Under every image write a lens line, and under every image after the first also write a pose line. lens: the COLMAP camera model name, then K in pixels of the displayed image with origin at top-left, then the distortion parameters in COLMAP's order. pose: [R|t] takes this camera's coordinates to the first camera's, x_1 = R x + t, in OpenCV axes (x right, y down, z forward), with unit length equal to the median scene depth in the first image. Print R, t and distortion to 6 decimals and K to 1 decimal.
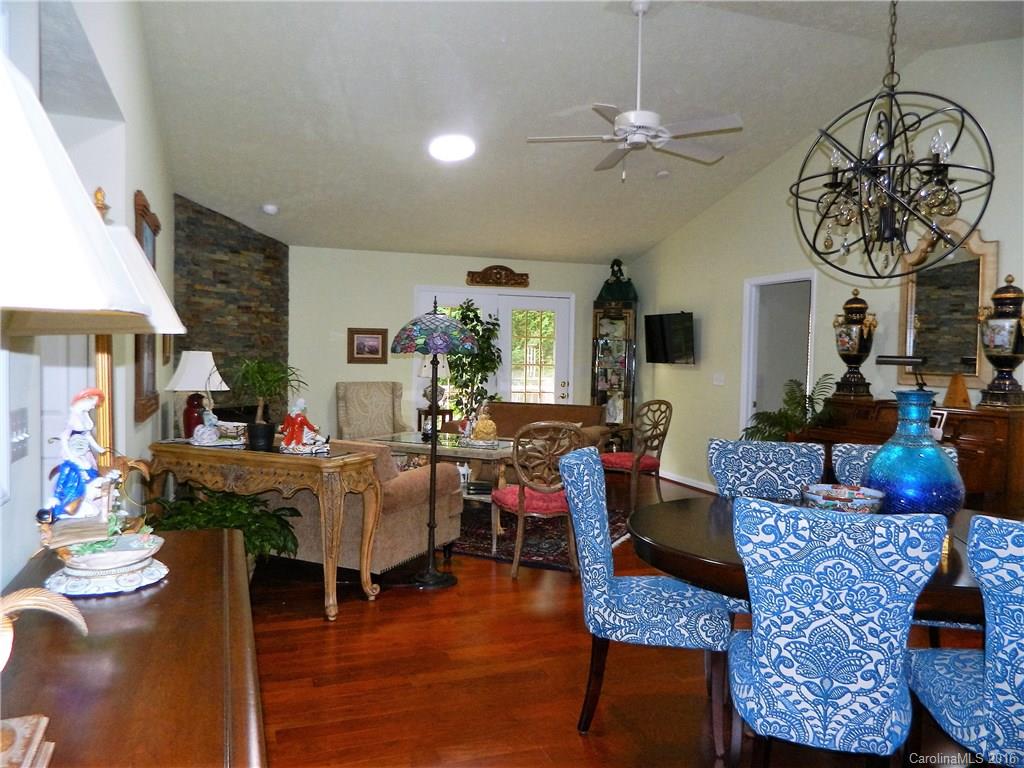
lens RADIAL K [[769.9, 0, 481.2], [0, 769.9, 390.8], [0, 0, 1]] dist [0.014439, -0.002181]
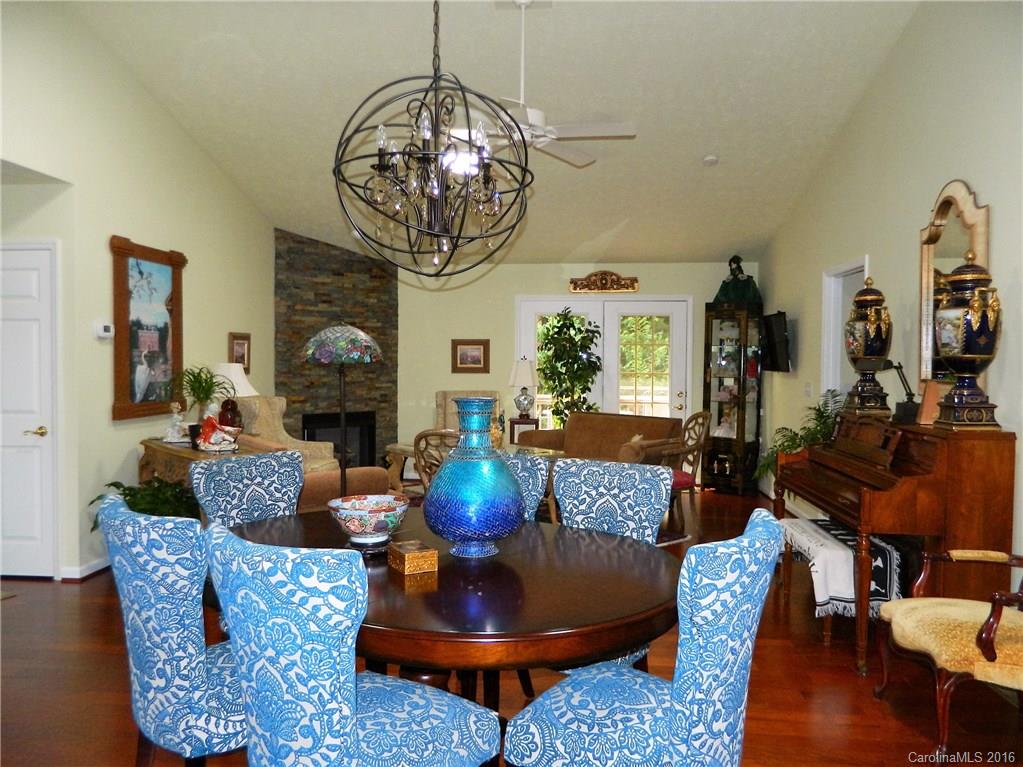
lens RADIAL K [[769.2, 0, 506.6], [0, 769.2, 381.5], [0, 0, 1]] dist [0.014439, -0.002181]
pose [[0.908318, -0.001437, -0.418278, 0.365567], [-0.009045, 0.999693, -0.023075, -0.000814], [0.418183, 0.024742, 0.908026, 0.088841]]
